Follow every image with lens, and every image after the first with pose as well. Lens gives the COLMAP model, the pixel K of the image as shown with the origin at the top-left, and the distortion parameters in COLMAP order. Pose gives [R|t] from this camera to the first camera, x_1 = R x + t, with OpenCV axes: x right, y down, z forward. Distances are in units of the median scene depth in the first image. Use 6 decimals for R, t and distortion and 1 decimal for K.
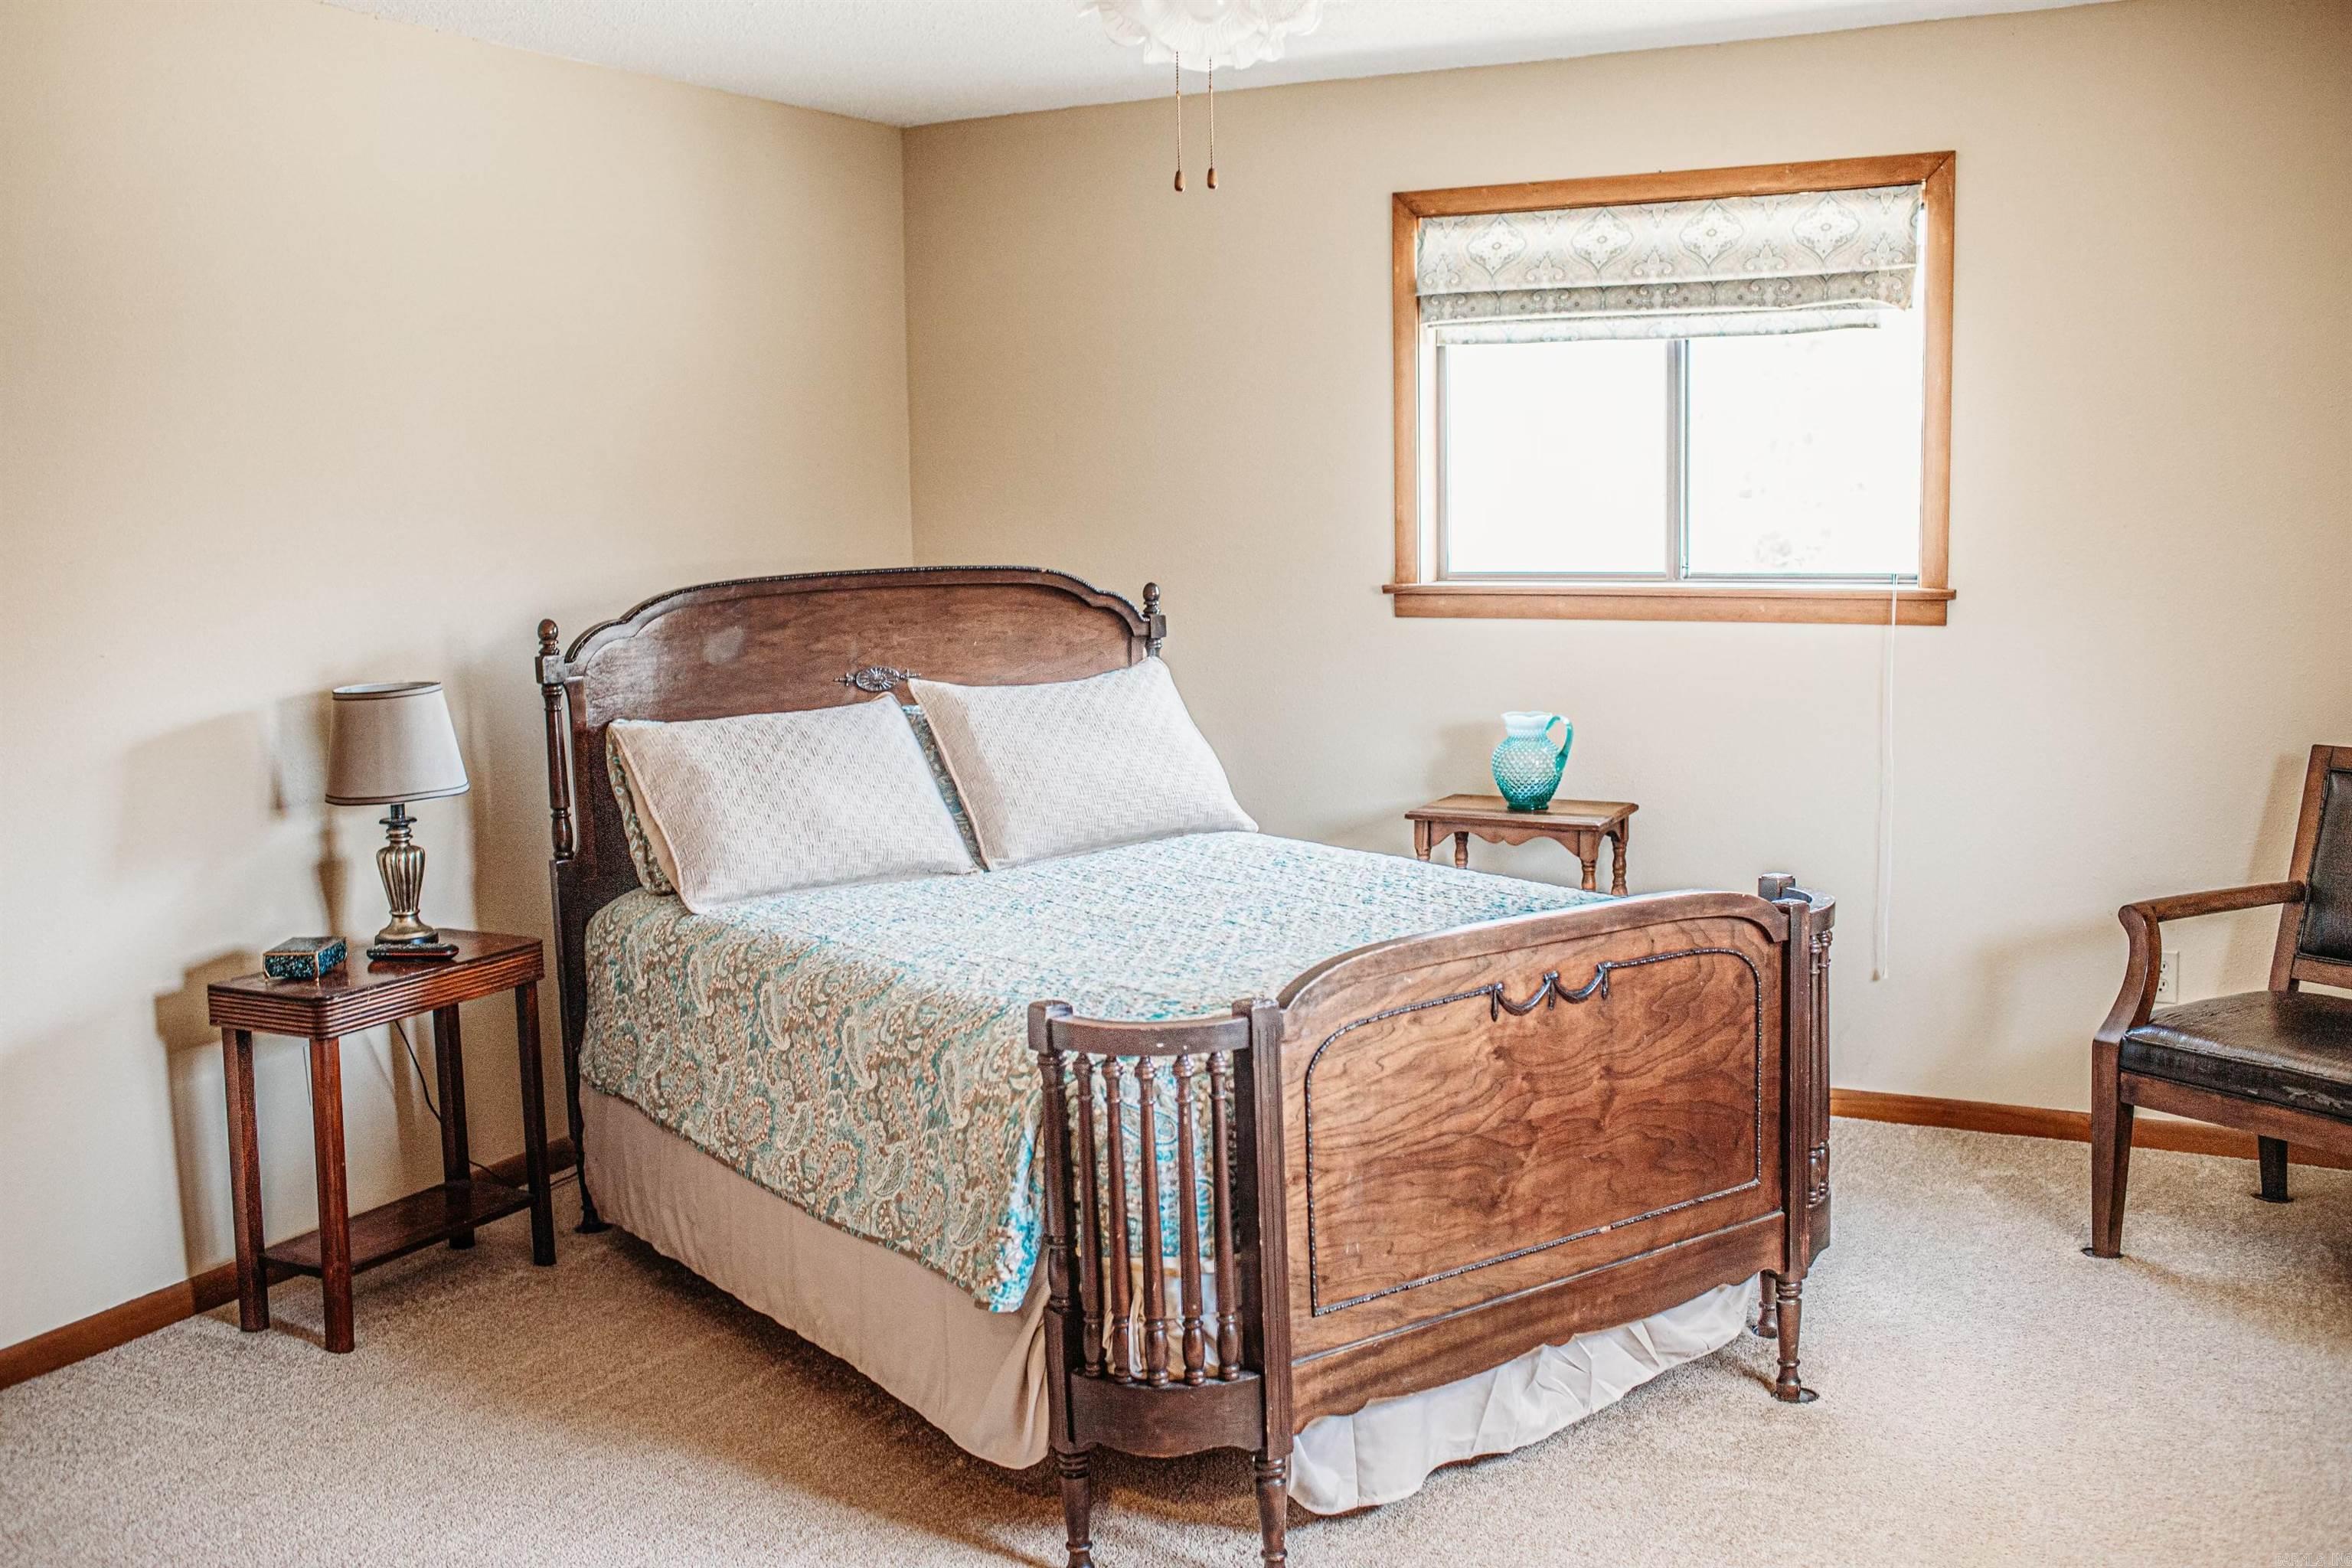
lens RADIAL K [[2276.1, 0, 1182.8], [0, 2276.1, 776.5], [0, 0, 1]] dist [-0.127652, 0.172748]
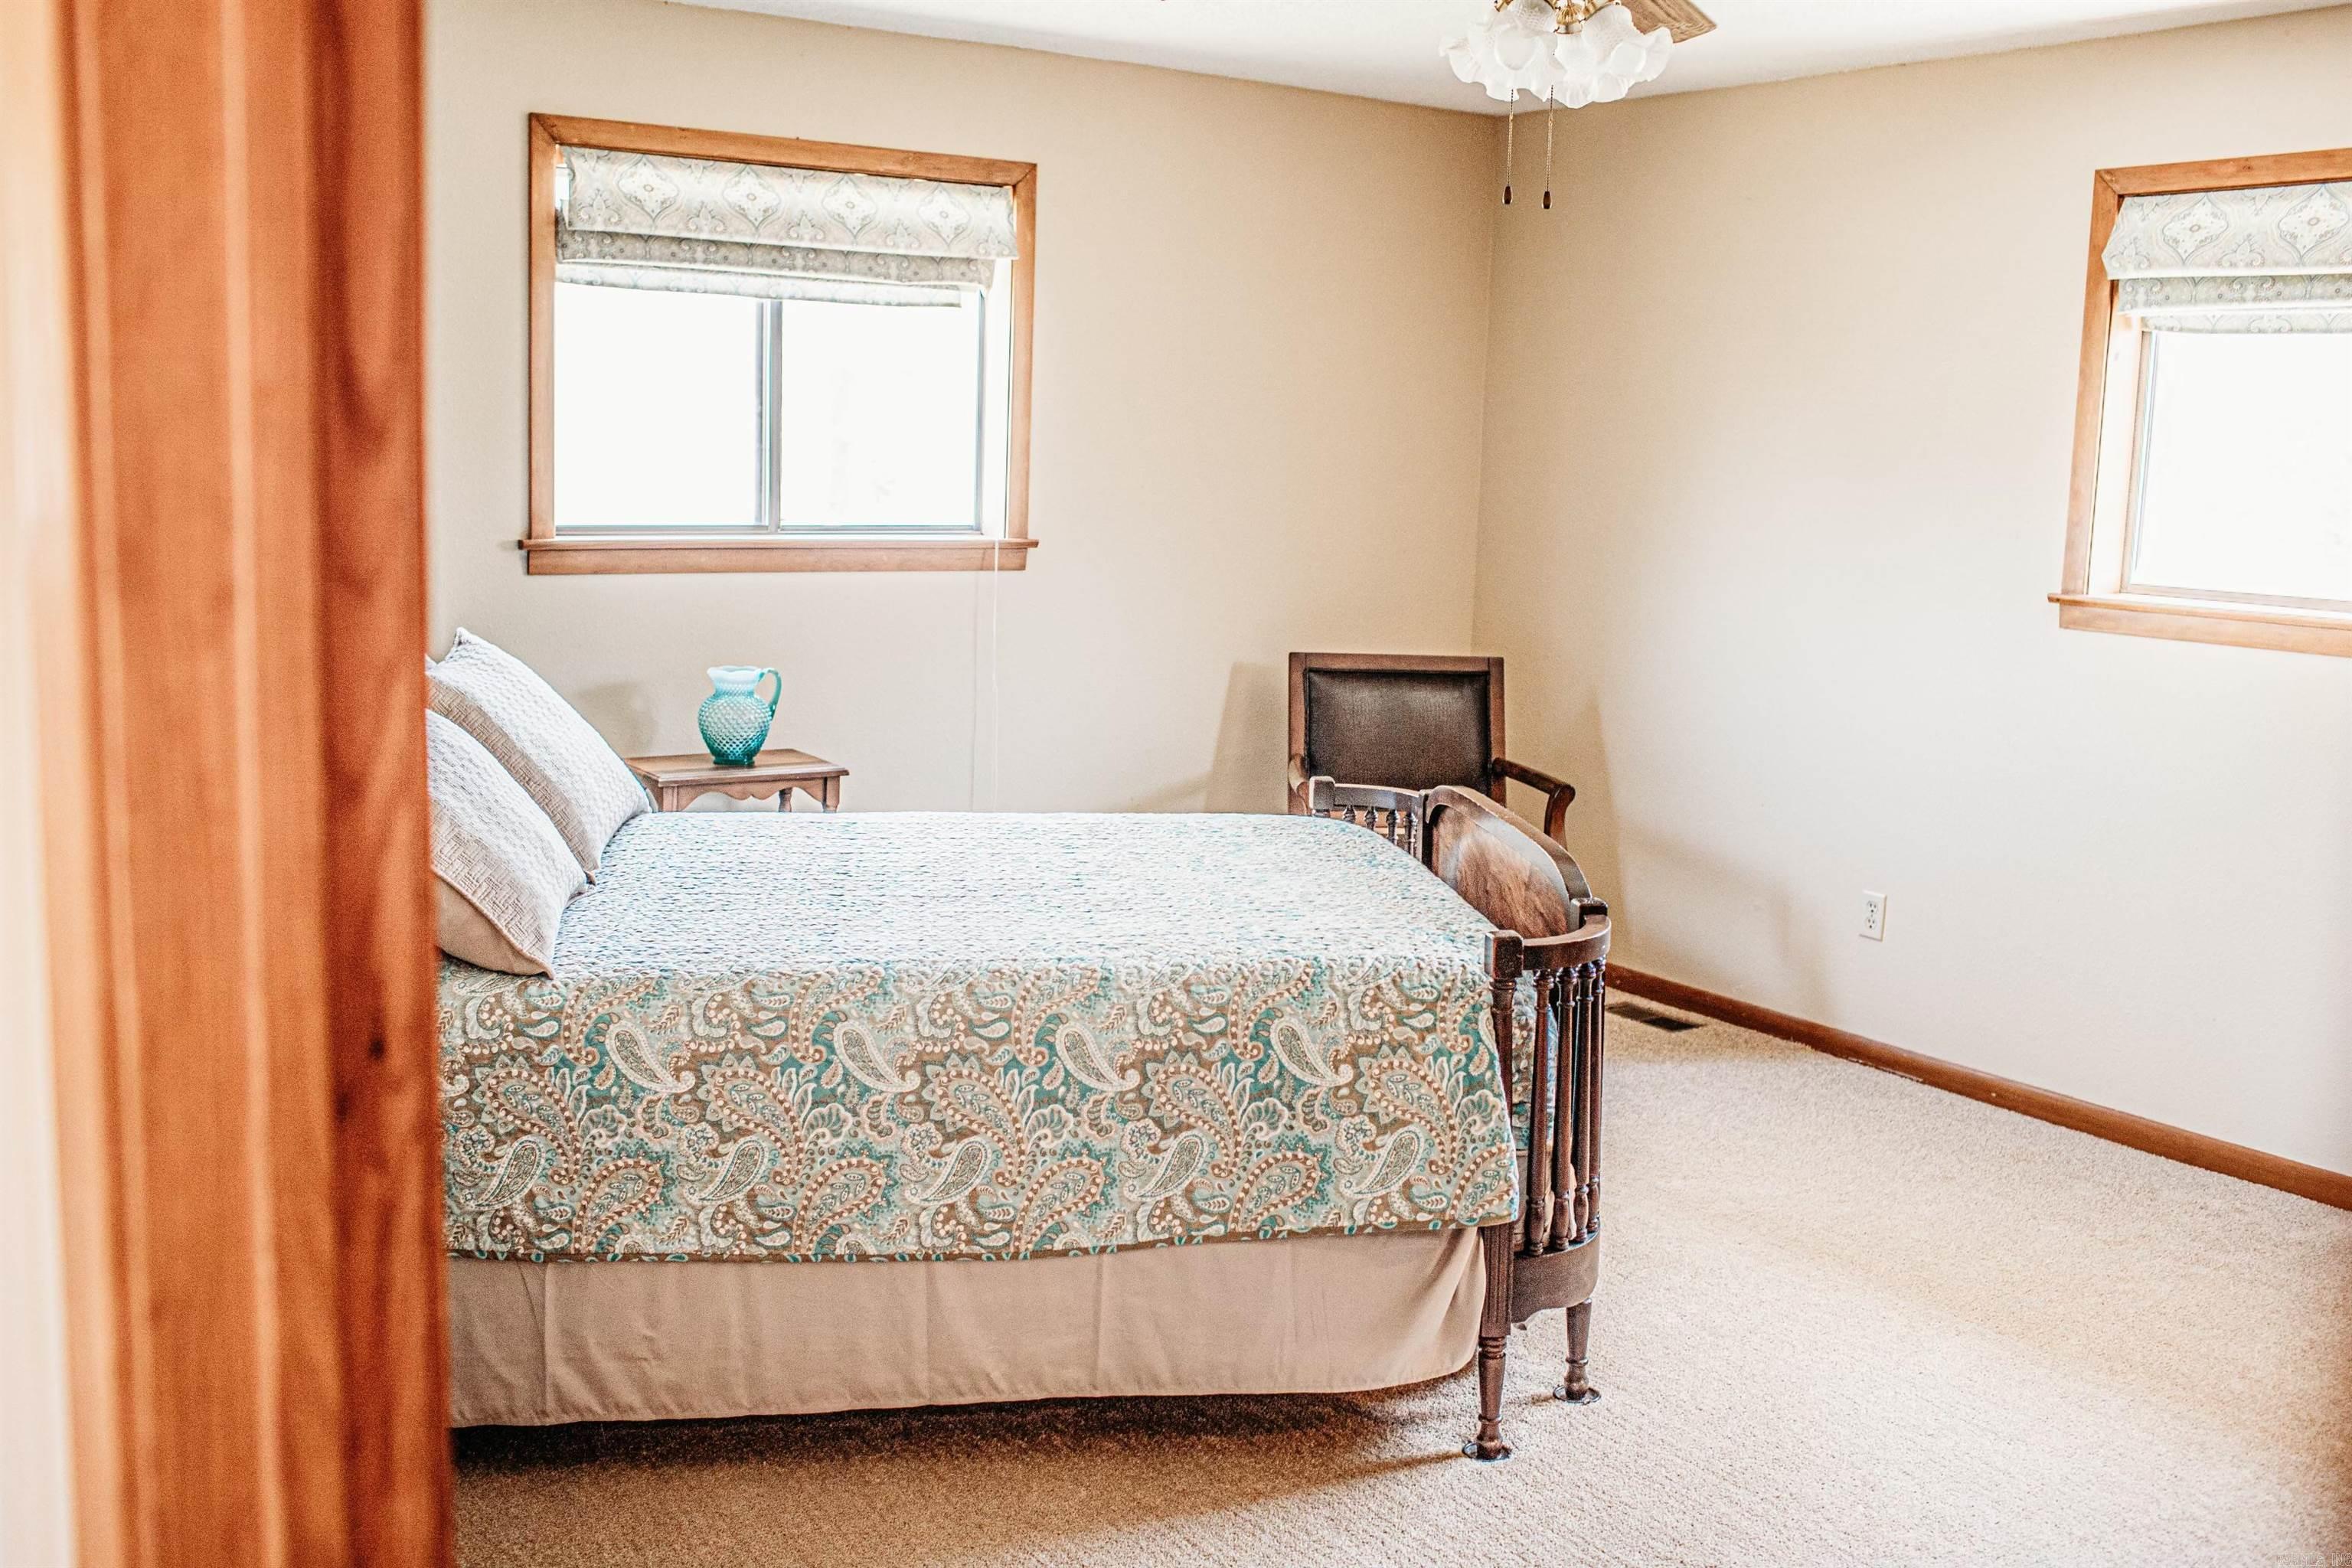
lens RADIAL K [[2276.1, 0, 1182.8], [0, 2276.1, 776.5], [0, 0, 1]] dist [-0.127652, 0.172748]
pose [[0.458713, -0.098312, 0.883129, -0.650436], [0.070853, 0.994743, 0.073935, -0.040725], [-0.885755, 0.028658, 0.463267, 0.371504]]
